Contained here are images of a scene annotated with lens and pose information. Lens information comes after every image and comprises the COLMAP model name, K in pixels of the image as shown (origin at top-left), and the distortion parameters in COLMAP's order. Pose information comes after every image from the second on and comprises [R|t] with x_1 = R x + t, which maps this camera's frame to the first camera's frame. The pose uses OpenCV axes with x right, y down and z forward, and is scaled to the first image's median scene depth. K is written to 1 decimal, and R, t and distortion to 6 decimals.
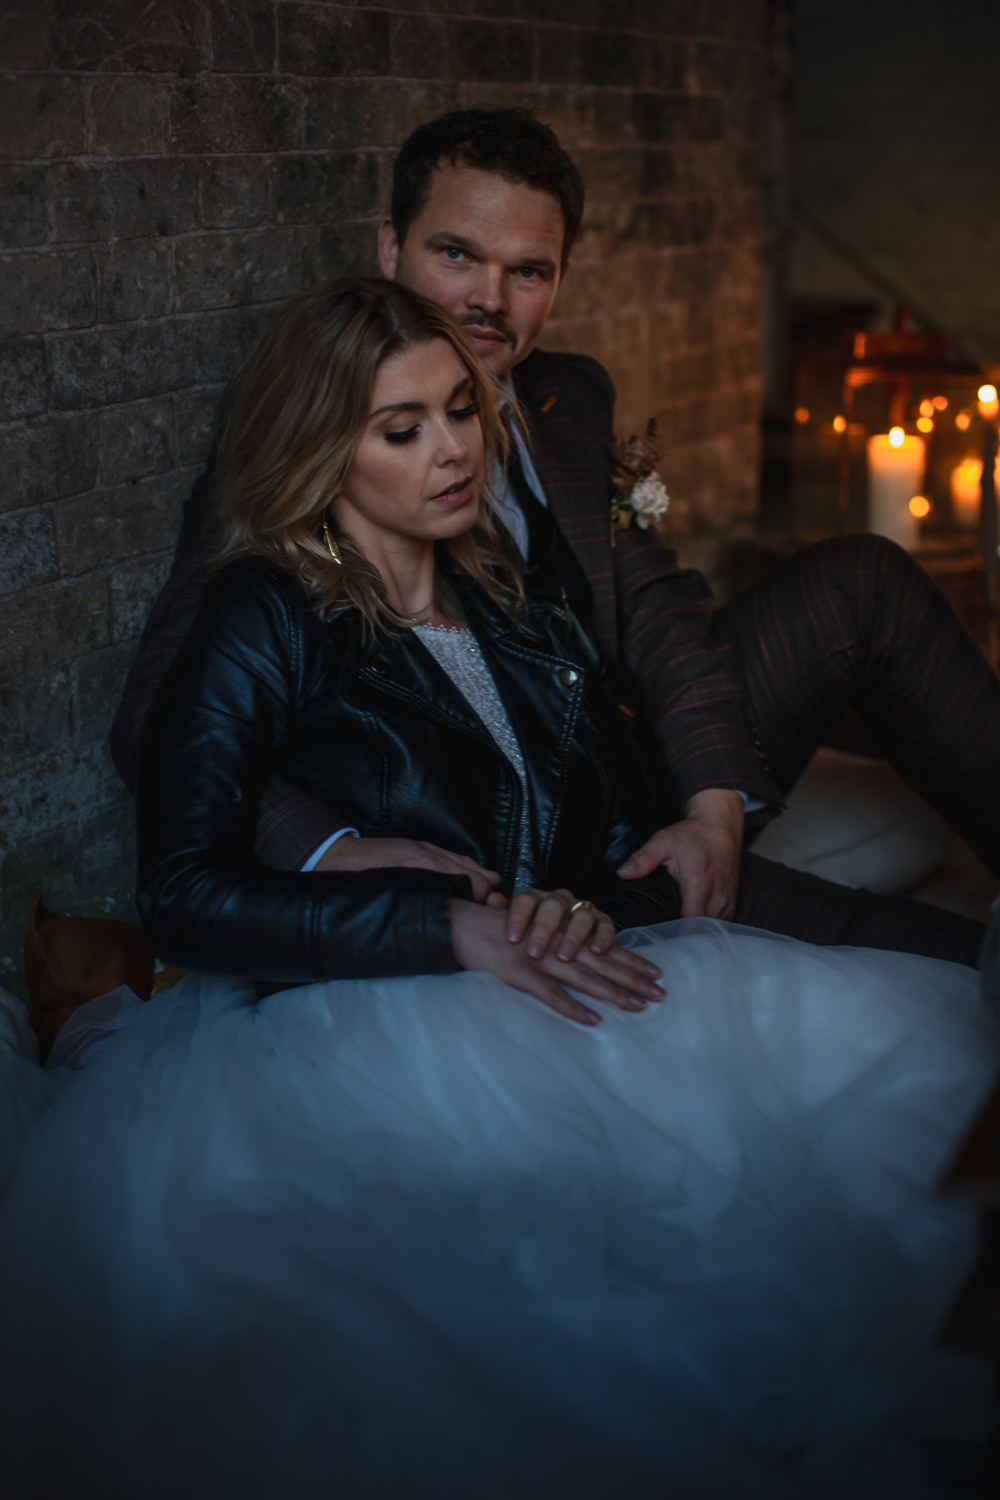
lens RADIAL K [[2201.2, 0, 505.6], [0, 2201.2, 763.9], [0, 0, 1]] dist [-0.112808, 0.000000]
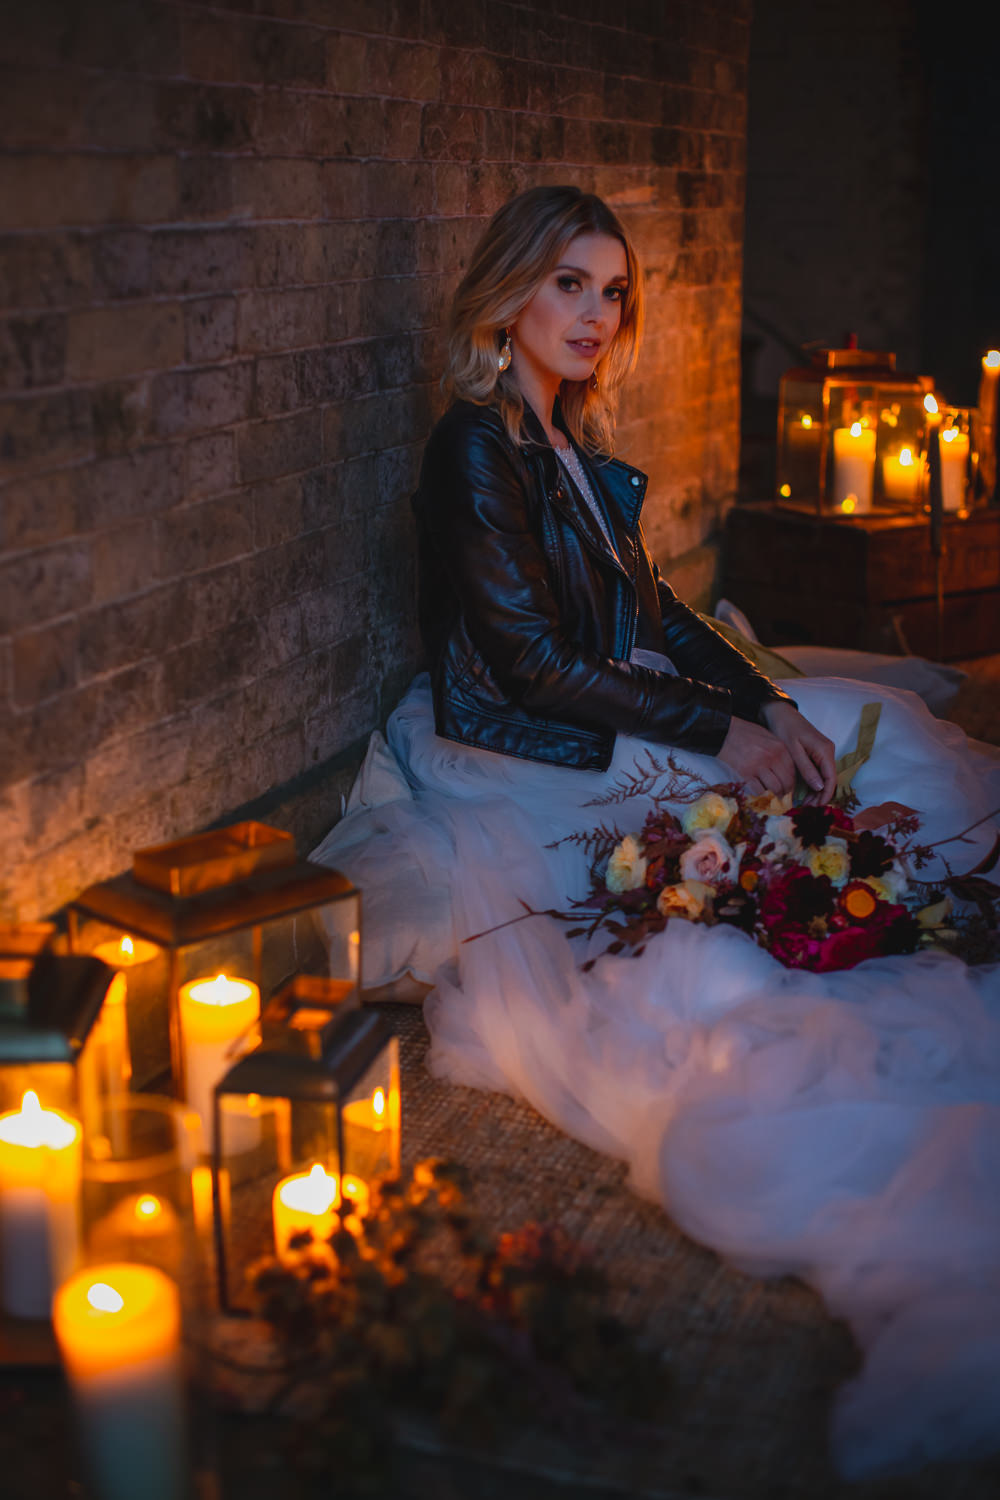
lens RADIAL K [[2201.2, 0, 496.4], [0, 2201.2, 745.7], [0, 0, 1]] dist [-0.112808, 0.000000]
pose [[0.993666, -0.016142, 0.111208, -0.298669], [0.019696, 0.999327, -0.030931, 0.126792], [-0.110634, 0.032925, 0.993316, -0.465614]]
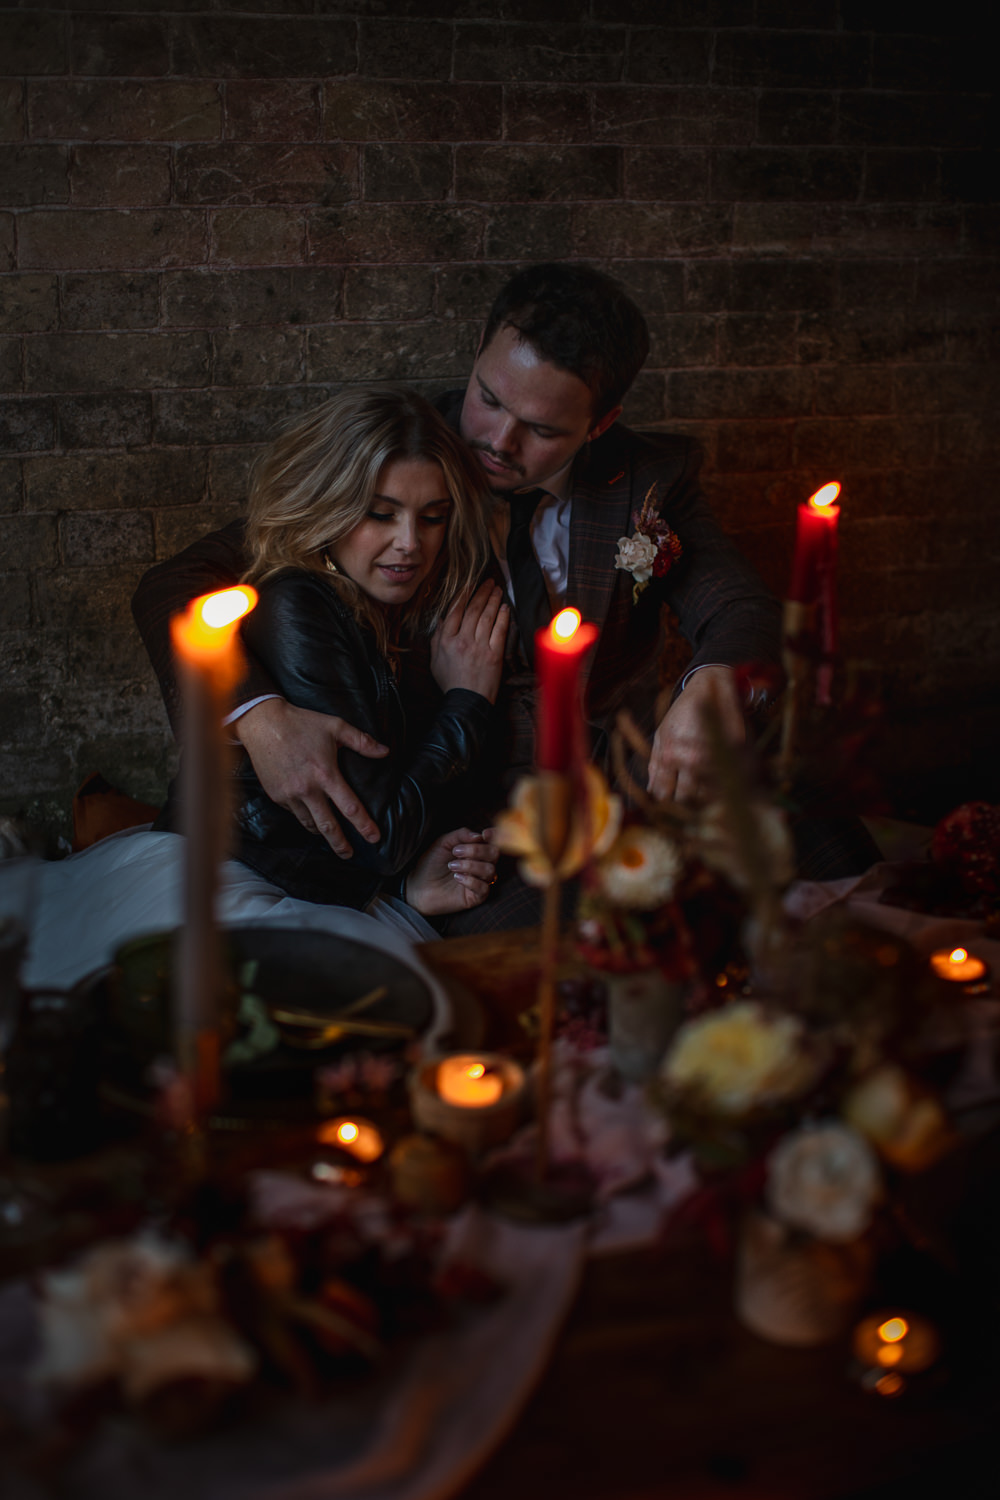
lens RADIAL K [[2201.2, 0, 495.2], [0, 2201.2, 746.6], [0, 0, 1]] dist [-0.112808, 0.000000]
pose [[0.741048, 0.244577, -0.625324, 0.817618], [-0.219650, 0.968362, 0.118447, -0.173861], [0.634509, 0.049578, 0.771323, 0.055825]]
